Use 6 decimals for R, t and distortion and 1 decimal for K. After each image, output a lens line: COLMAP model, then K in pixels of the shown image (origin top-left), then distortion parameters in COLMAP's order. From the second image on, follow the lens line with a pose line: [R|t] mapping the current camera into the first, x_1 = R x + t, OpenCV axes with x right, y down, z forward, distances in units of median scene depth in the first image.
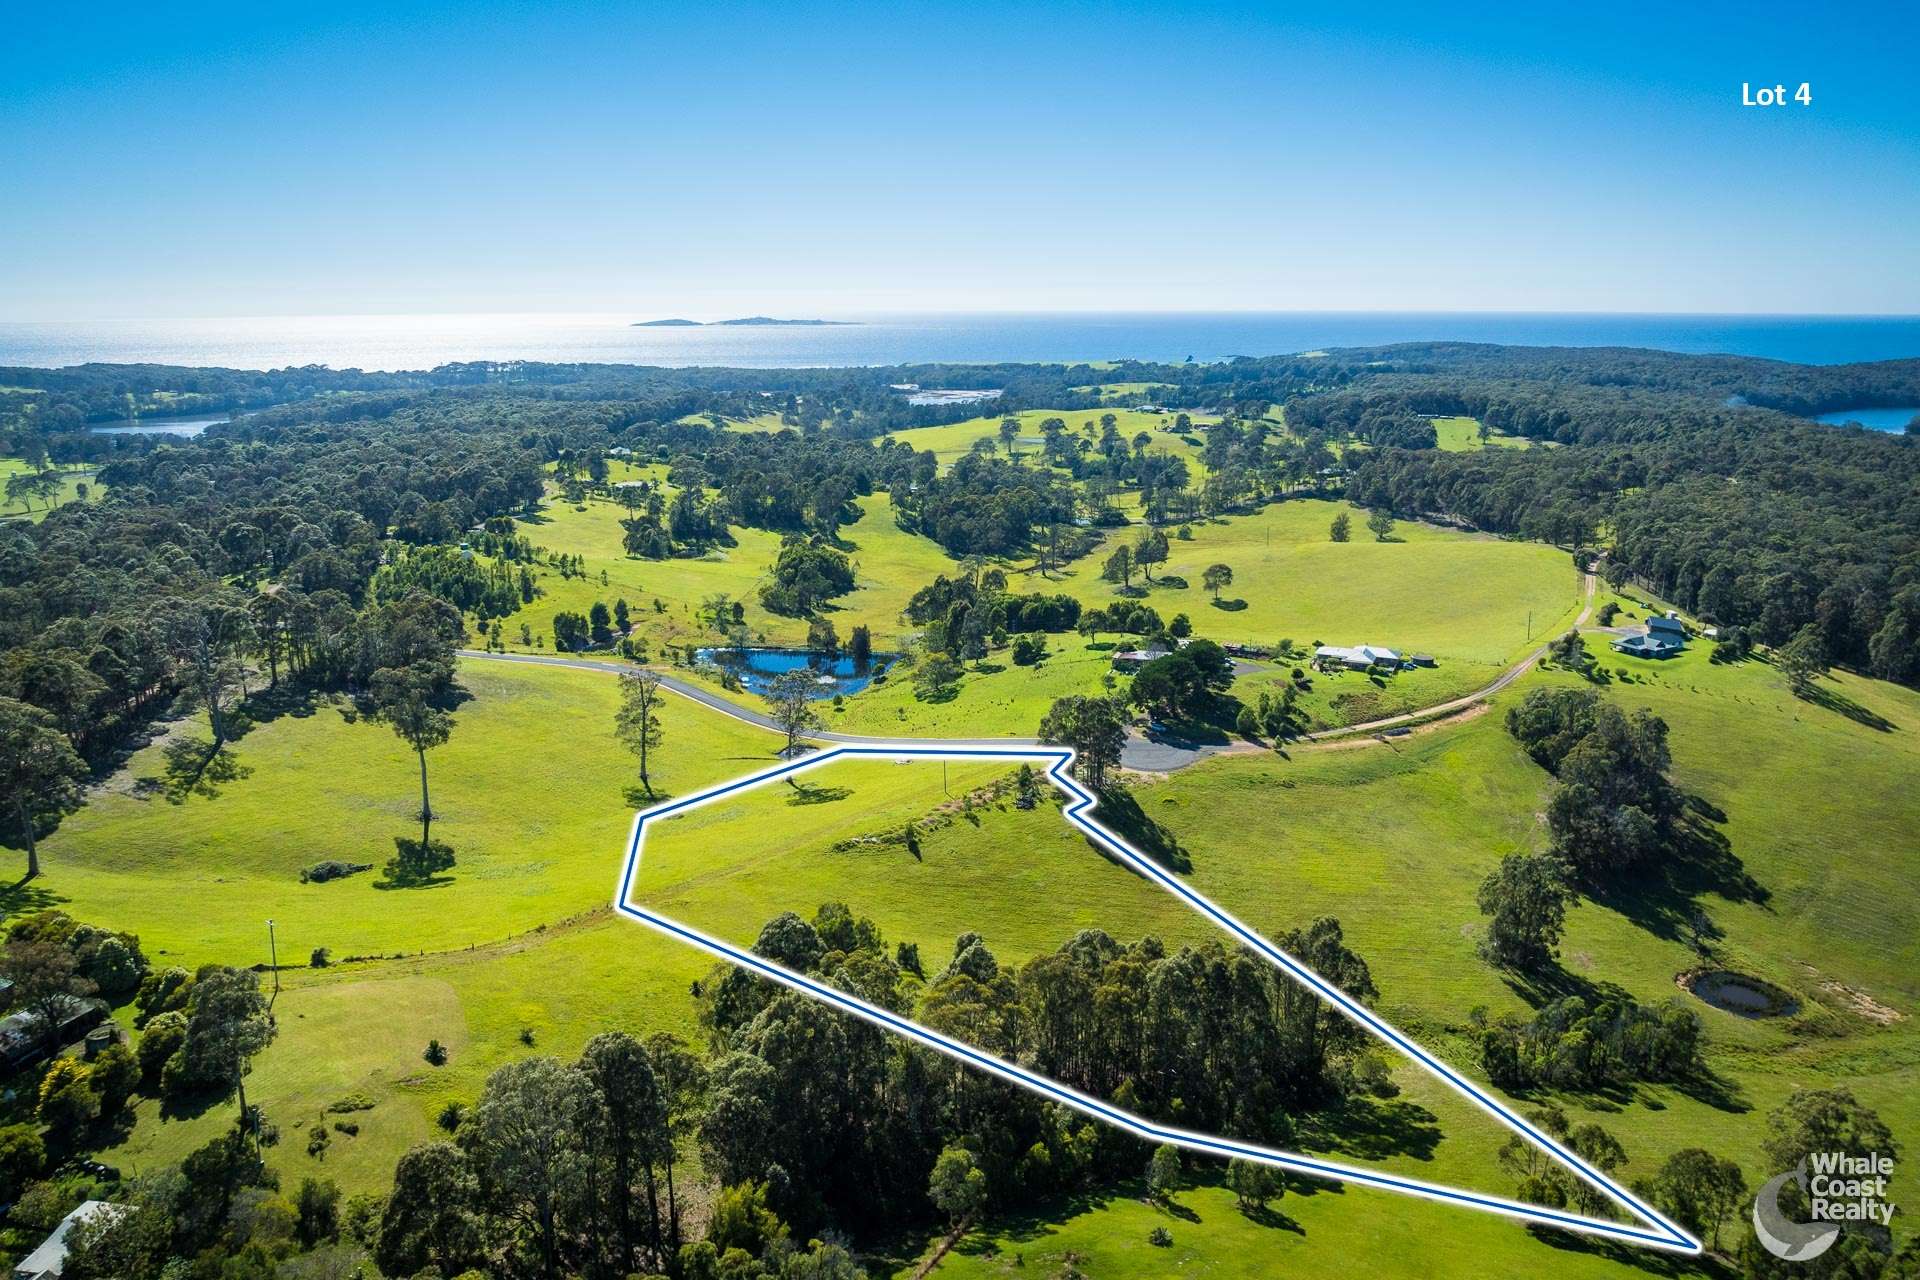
lens RADIAL K [[1348.1, 0, 960.0], [0, 1348.1, 640.0], [0, 0, 1]] dist [-0.111294, 0.067008]
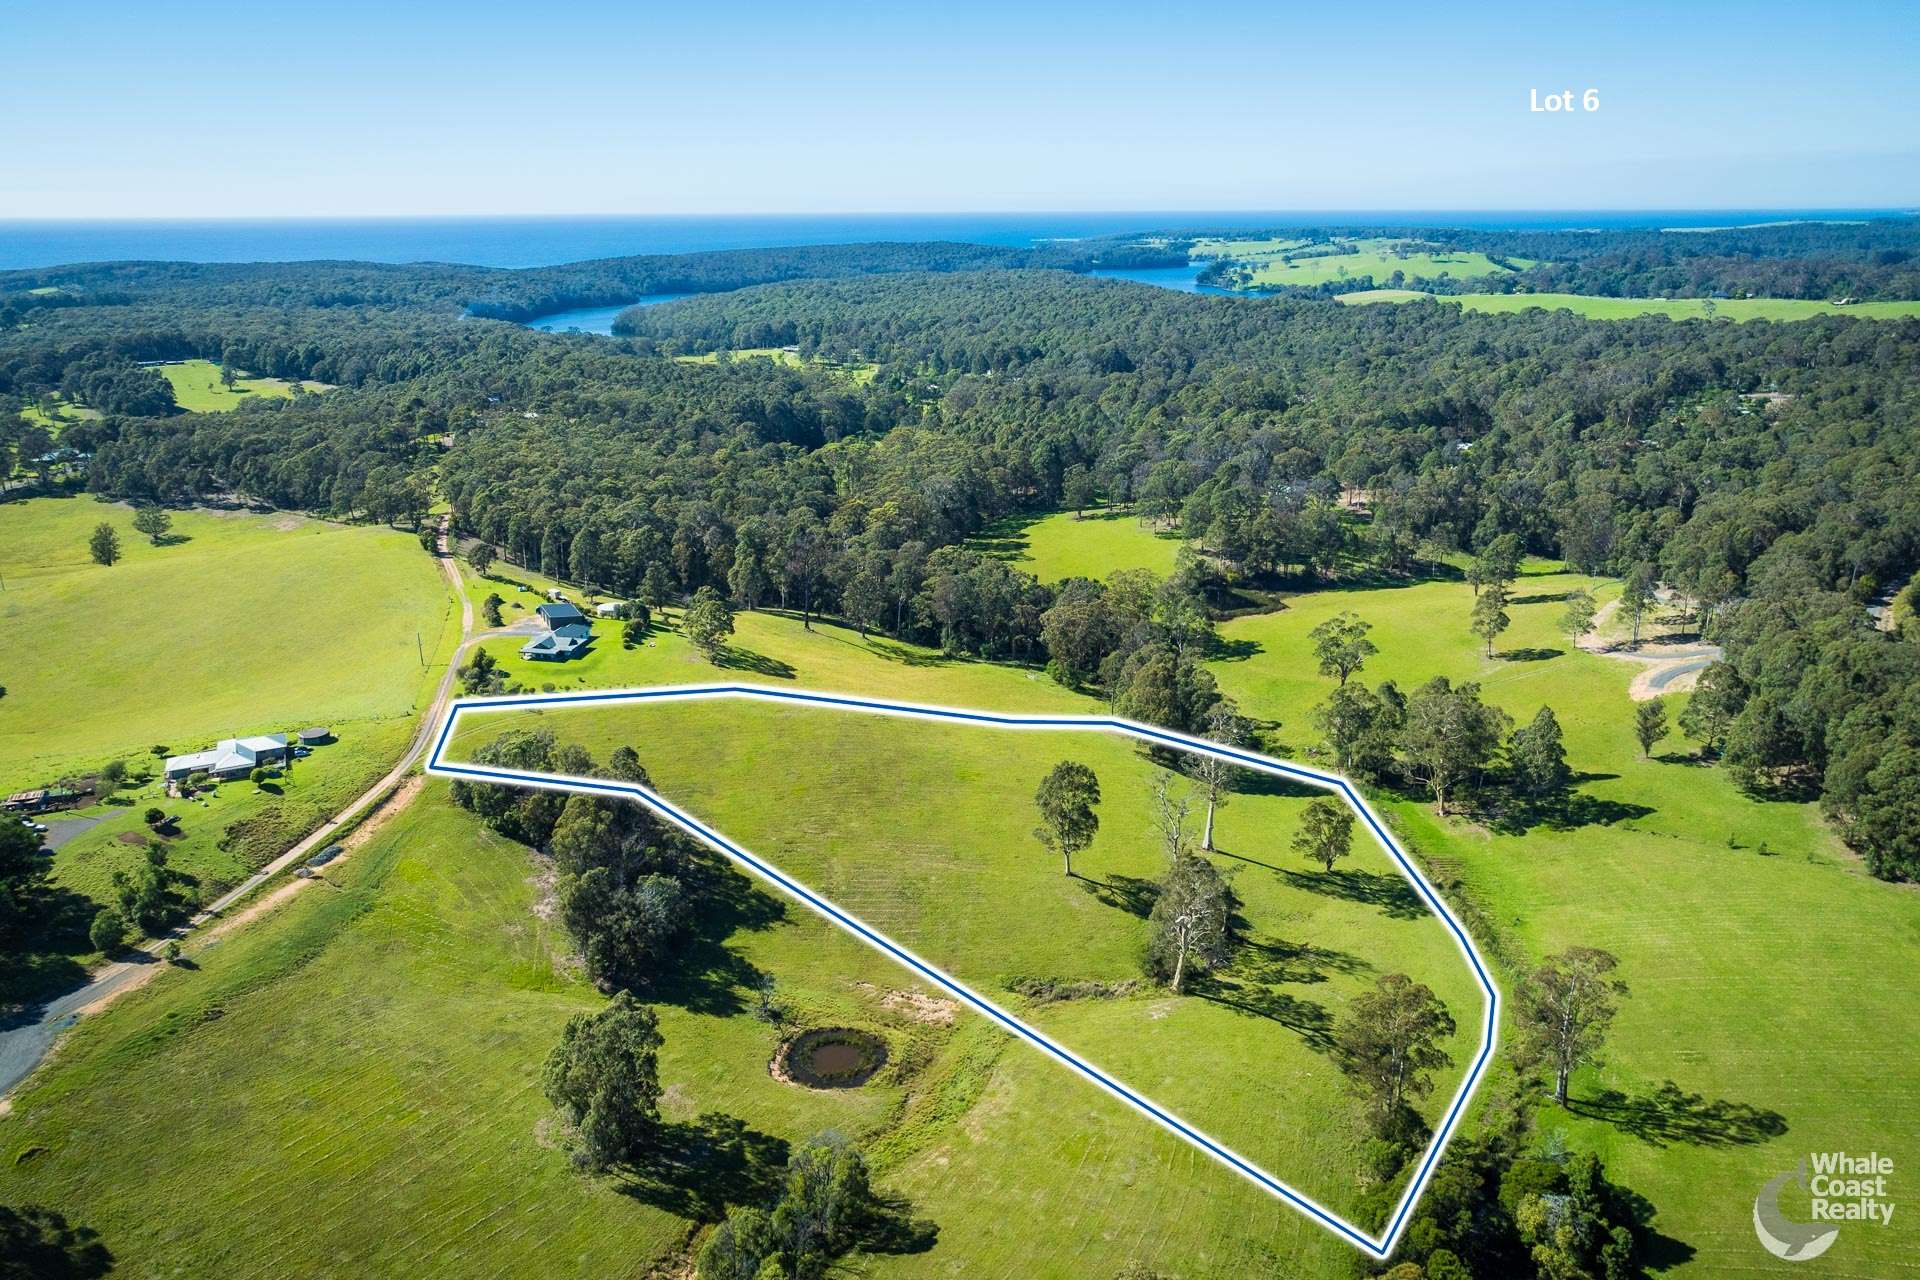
lens RADIAL K [[1366.2, 0, 960.0], [0, 1366.2, 640.0], [0, 0, 1]] dist [-0.035010, 0.065977]
pose [[0.642124, -0.223051, 0.733434, 0.015983], [0.186405, 0.973450, 0.132846, -0.073429], [-0.743592, 0.051412, 0.666654, 0.175260]]
